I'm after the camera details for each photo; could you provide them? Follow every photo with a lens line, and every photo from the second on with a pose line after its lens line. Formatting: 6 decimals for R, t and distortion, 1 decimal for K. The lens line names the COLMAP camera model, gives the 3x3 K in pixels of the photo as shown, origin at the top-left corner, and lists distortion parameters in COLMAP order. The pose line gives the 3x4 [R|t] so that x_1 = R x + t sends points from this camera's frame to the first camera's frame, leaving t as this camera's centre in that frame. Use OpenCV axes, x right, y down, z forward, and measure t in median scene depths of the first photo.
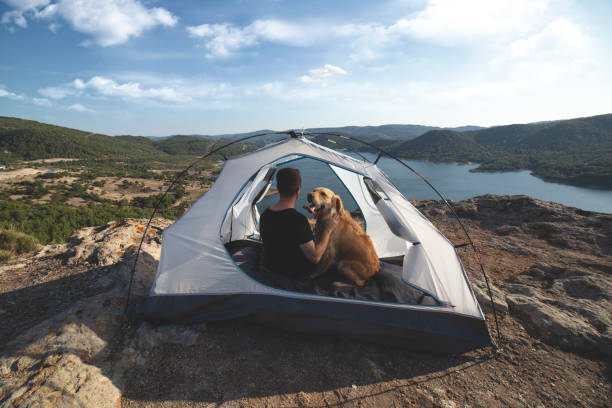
lens RADIAL K [[1075.4, 0, 306.0], [0, 1075.4, 204.0], [0, 0, 1]] dist [-0.032953, -0.091252]
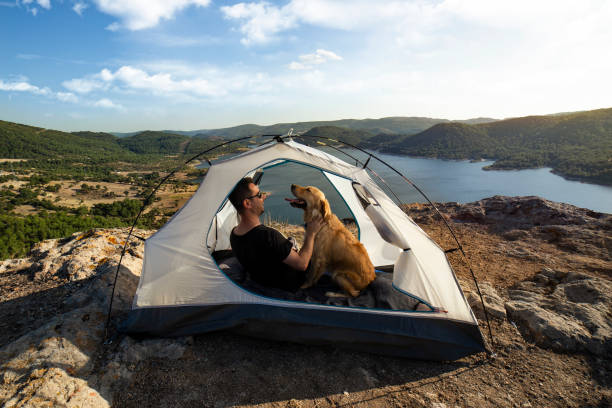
lens RADIAL K [[463.3, 0, 306.0], [0, 463.3, 204.0], [0, 0, 1]] dist [-0.078764, 0.000089]
pose [[0.998882, -0.013629, 0.045271, -0.009168], [0.014540, 0.999697, -0.019869, 0.003052], [-0.044987, 0.020505, 0.998777, 0.596263]]
